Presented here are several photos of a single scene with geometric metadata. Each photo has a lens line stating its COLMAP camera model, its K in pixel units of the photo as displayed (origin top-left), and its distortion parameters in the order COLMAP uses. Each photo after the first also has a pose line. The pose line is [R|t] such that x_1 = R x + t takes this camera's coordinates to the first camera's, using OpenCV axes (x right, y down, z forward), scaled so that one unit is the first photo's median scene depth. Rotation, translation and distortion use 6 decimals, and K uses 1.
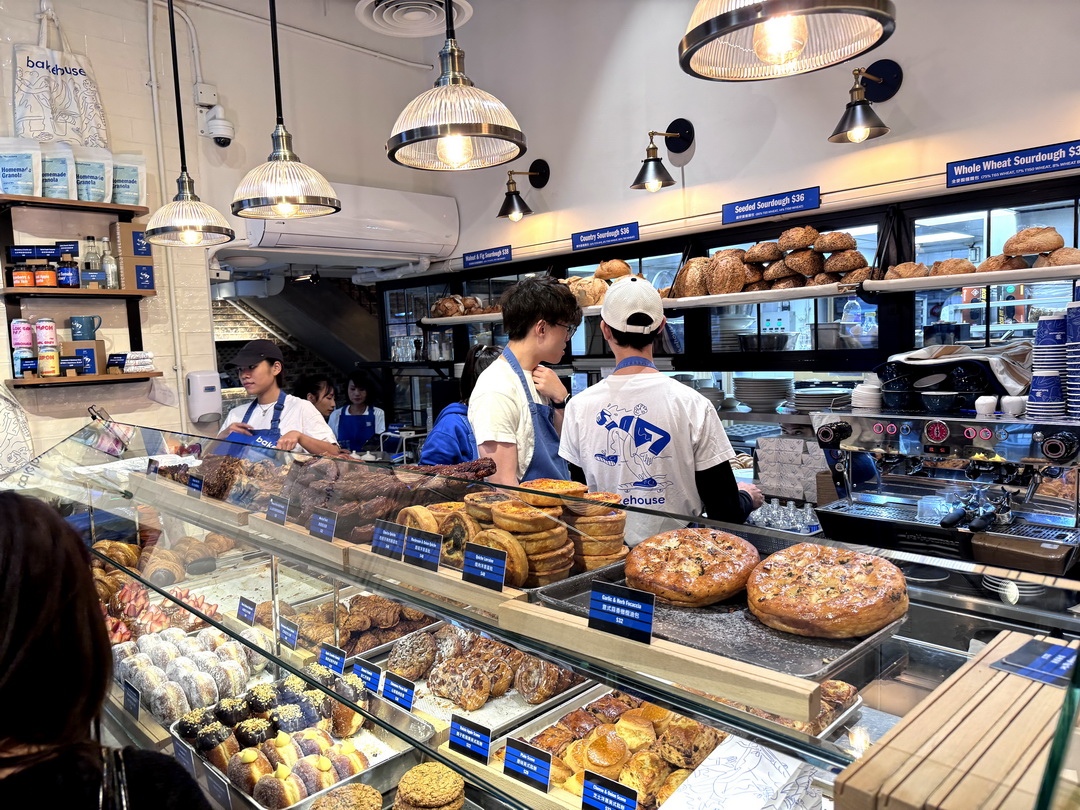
lens RADIAL K [[744.6, 0, 540.0], [0, 744.6, 405.0], [0, 0, 1]] dist [0.117069, -0.202449]
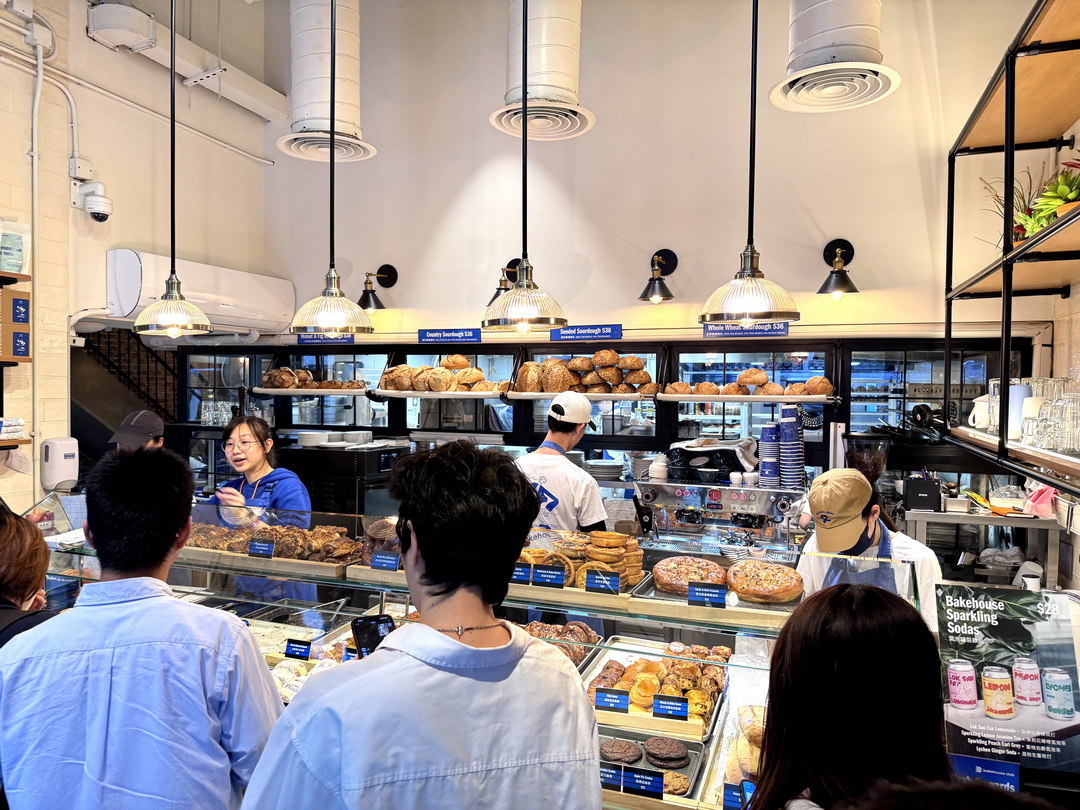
lens RADIAL K [[744.6, 0, 540.0], [0, 744.6, 405.0], [0, 0, 1]] dist [0.117069, -0.202449]
pose [[0.900232, 0.040071, 0.433563, -0.406026], [-0.010649, 0.997485, -0.070079, -0.032069], [-0.435280, 0.058471, 0.898394, -0.227336]]
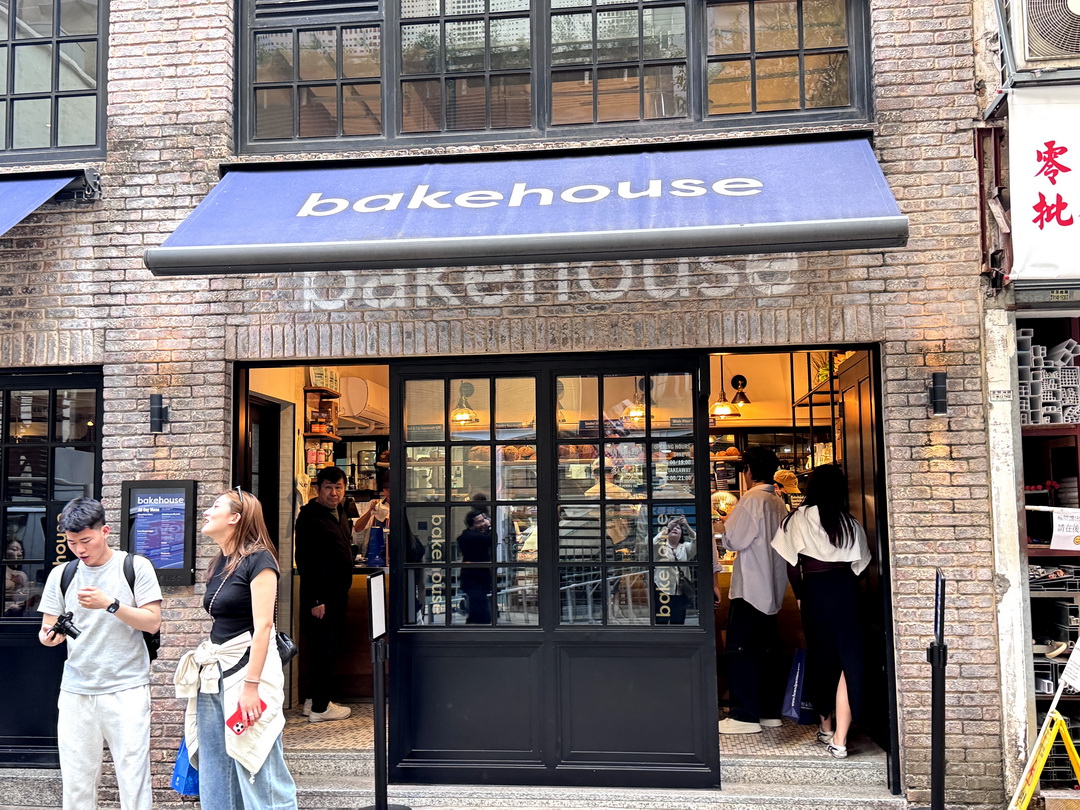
lens RADIAL K [[1193.5, 0, 540.0], [0, 1193.5, 405.0], [0, 0, 1]] dist [0.015921, -0.013817]
pose [[0.762212, 0.094425, 0.640404, -4.813199], [0.038685, 0.980891, -0.190672, 0.936578], [-0.646170, 0.170107, 0.743994, -3.665283]]
